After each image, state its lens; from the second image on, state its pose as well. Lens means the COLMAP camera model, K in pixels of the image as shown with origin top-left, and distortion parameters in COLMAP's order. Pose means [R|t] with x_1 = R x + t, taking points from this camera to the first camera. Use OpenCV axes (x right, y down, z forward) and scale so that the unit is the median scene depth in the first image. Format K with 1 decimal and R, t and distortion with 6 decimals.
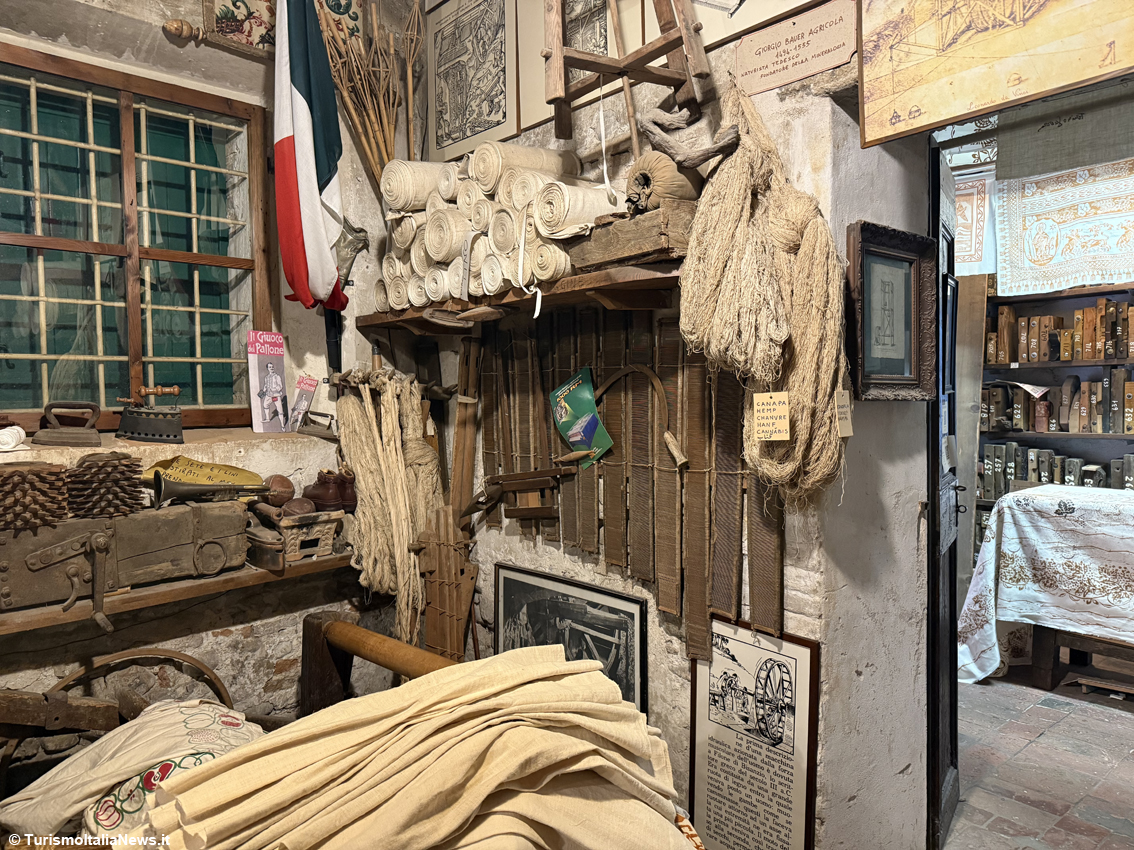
lens RADIAL K [[799.0, 0, 567.3], [0, 799.0, 424.4], [0, 0, 1]] dist [0.006284, -0.011263]
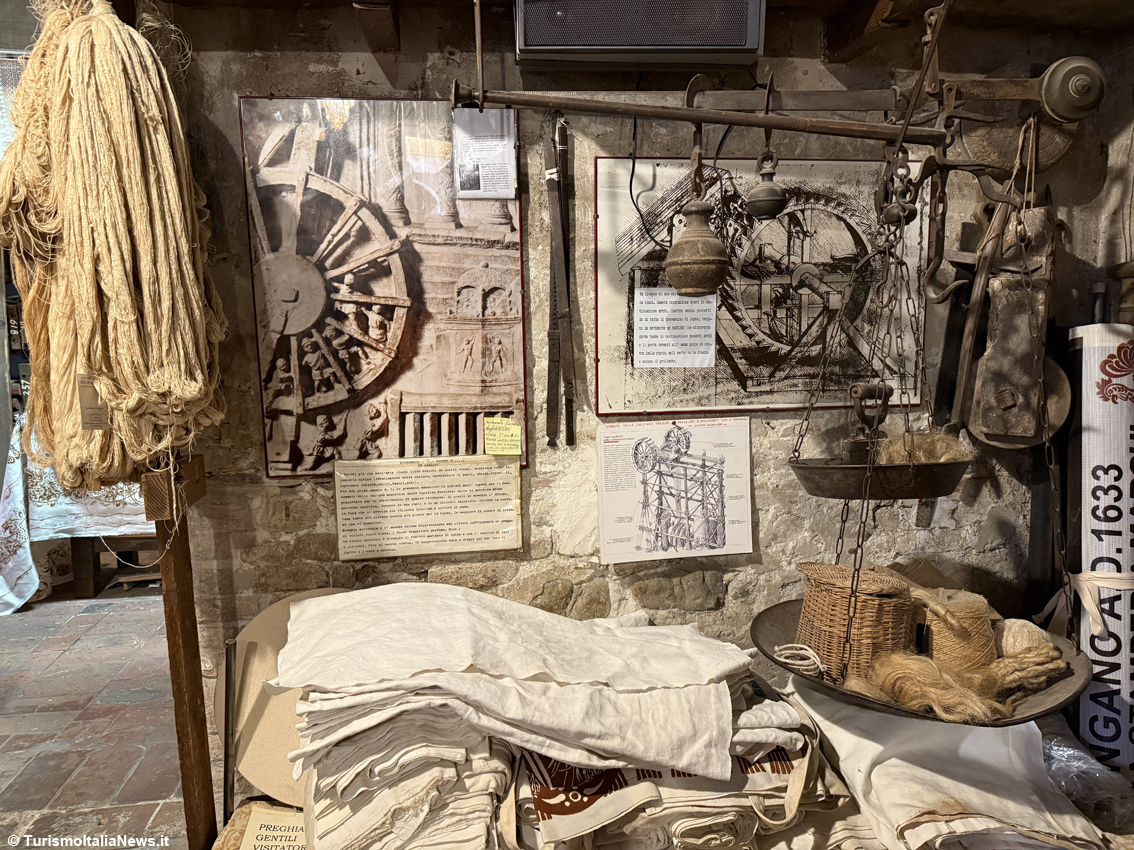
lens RADIAL K [[799.0, 0, 568.5], [0, 799.0, 429.5], [0, 0, 1]] dist [0.006284, -0.011263]
pose [[0.536040, -0.111907, 0.836743, 0.096537], [0.038840, 0.993394, 0.107976, 0.032312], [-0.843299, -0.025380, 0.536845, -0.056137]]
